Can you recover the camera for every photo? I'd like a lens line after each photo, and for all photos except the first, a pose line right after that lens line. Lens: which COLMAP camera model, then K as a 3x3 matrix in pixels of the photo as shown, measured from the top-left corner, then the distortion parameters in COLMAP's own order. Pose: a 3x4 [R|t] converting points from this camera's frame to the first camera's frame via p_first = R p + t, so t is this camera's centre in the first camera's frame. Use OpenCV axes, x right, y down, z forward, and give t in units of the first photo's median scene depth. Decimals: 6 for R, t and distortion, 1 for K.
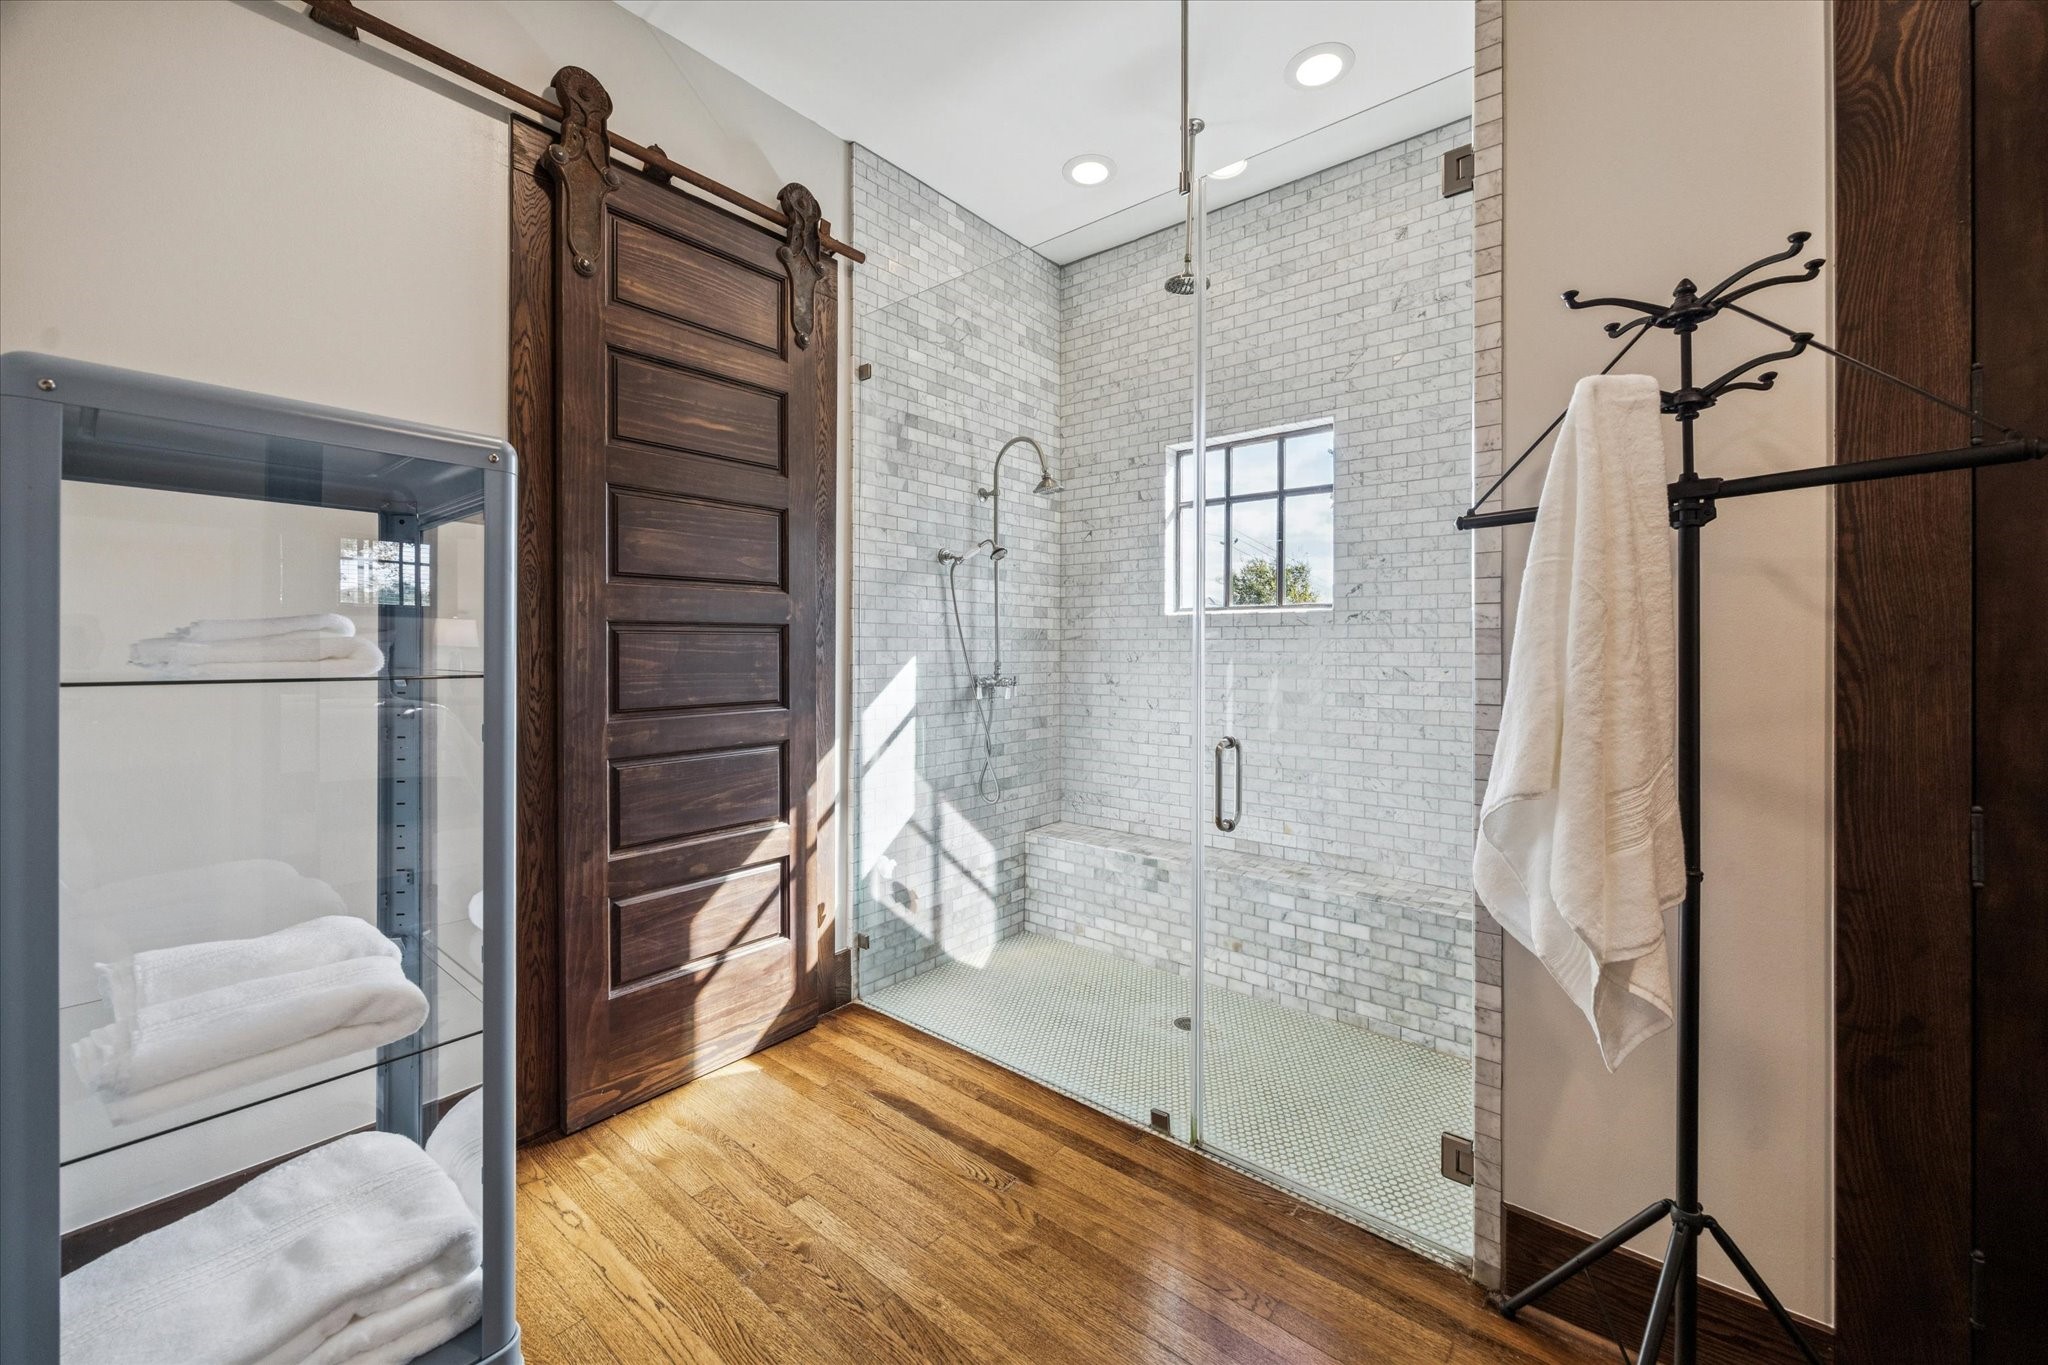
lens RADIAL K [[792.1, 0, 1013.6], [0, 792.1, 649.8], [0, 0, 1]] dist [-0.004989, -0.000827]
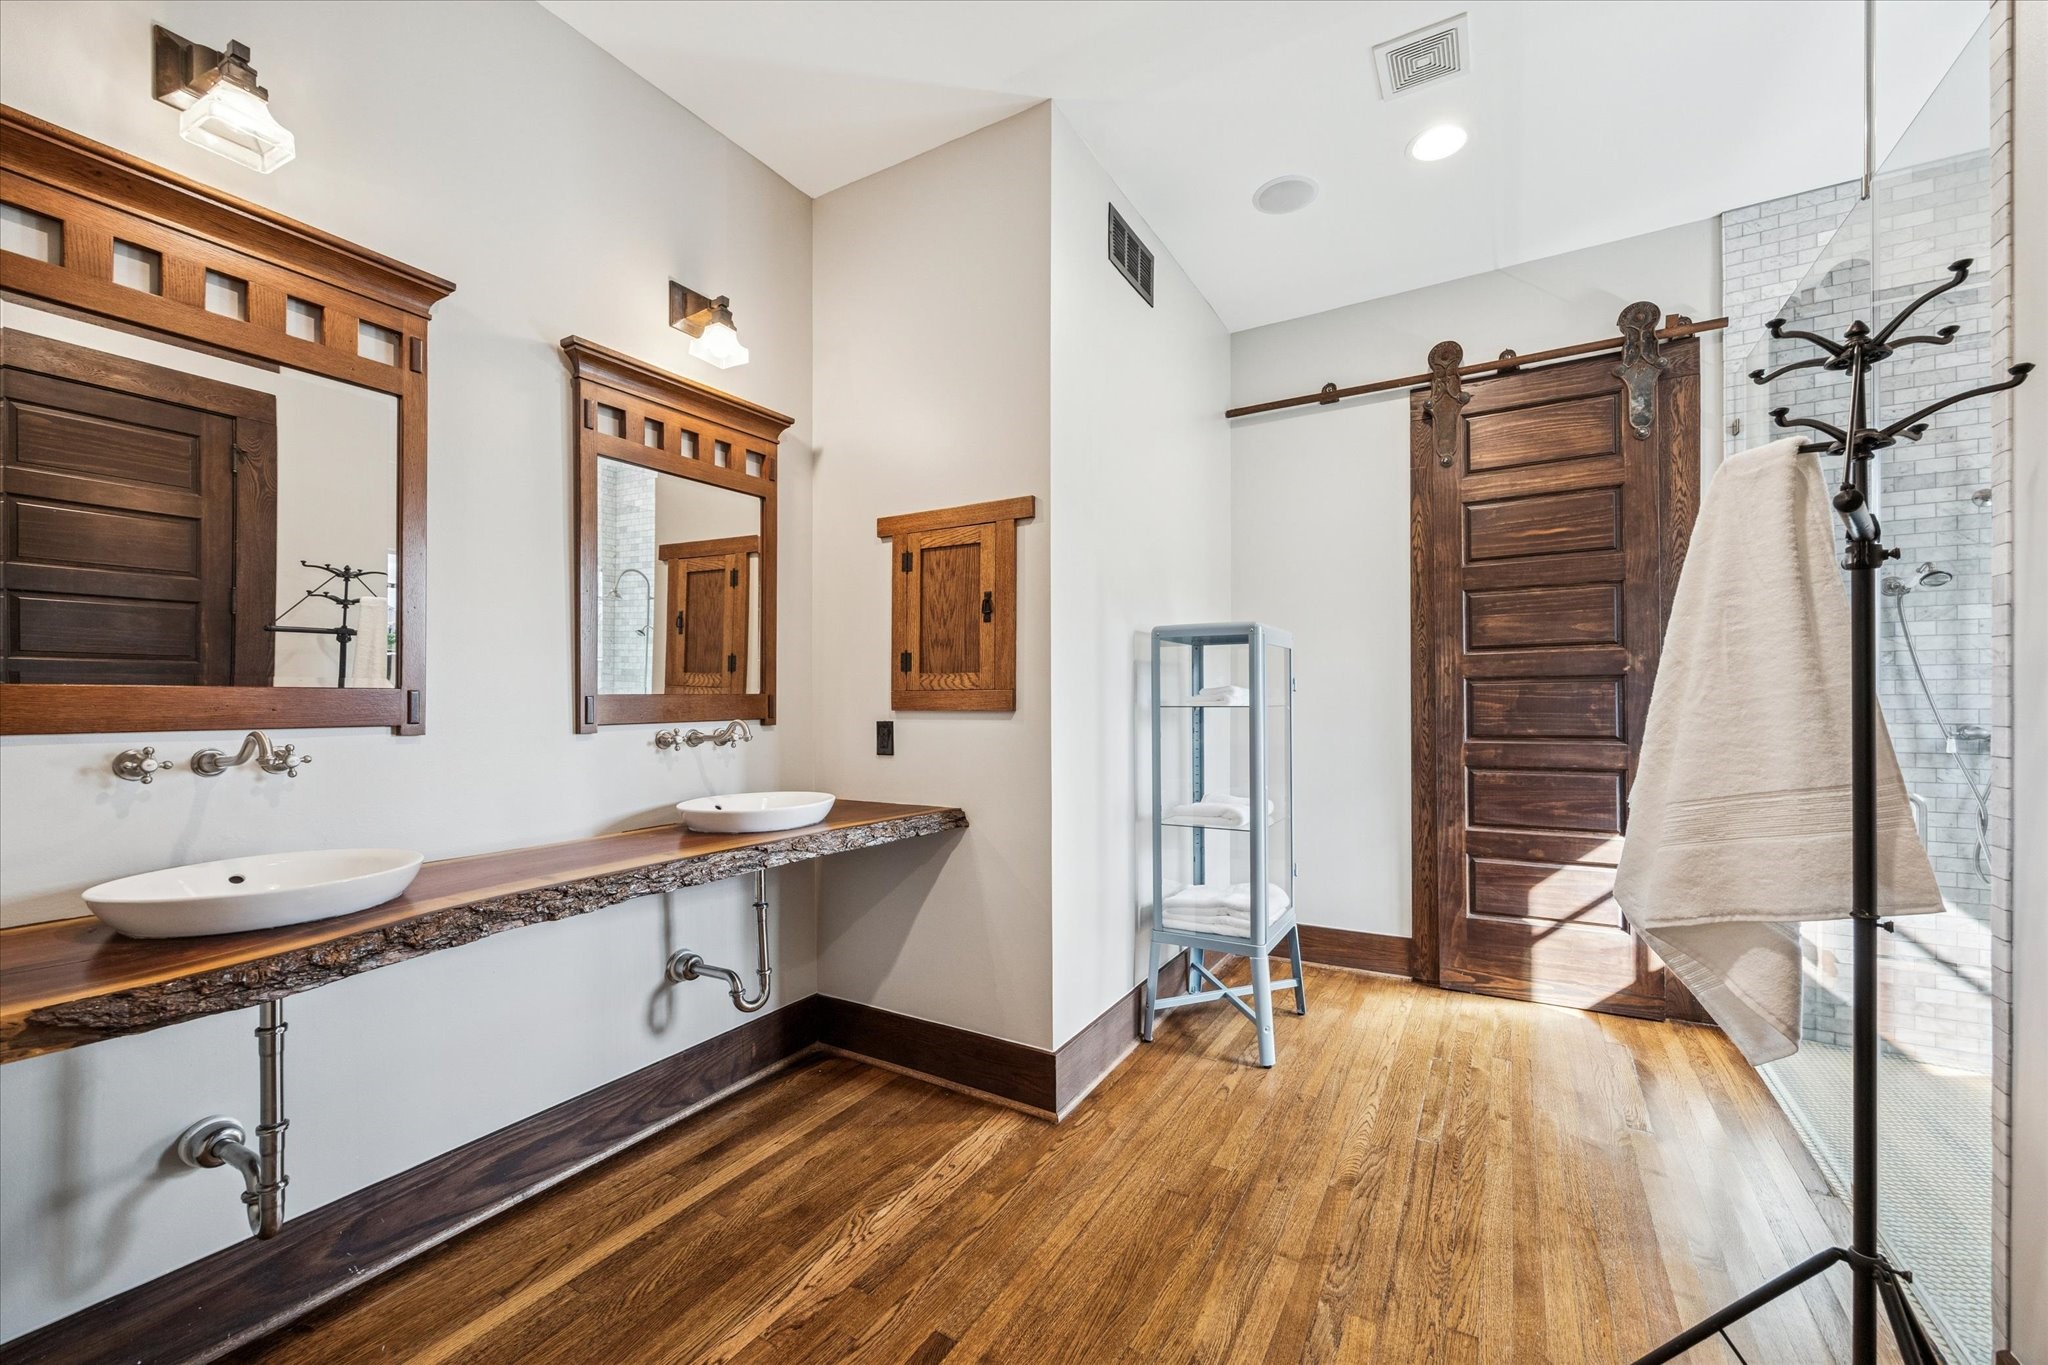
lens RADIAL K [[792.1, 0, 1028.7], [0, 792.1, 693.7], [0, 0, 1]] dist [-0.004989, -0.000827]
pose [[0.154712, -0.008788, -0.987921, 0.844971], [0.006644, 0.999947, -0.007854, 0.001296], [0.987937, -0.005349, 0.154762, -0.098728]]
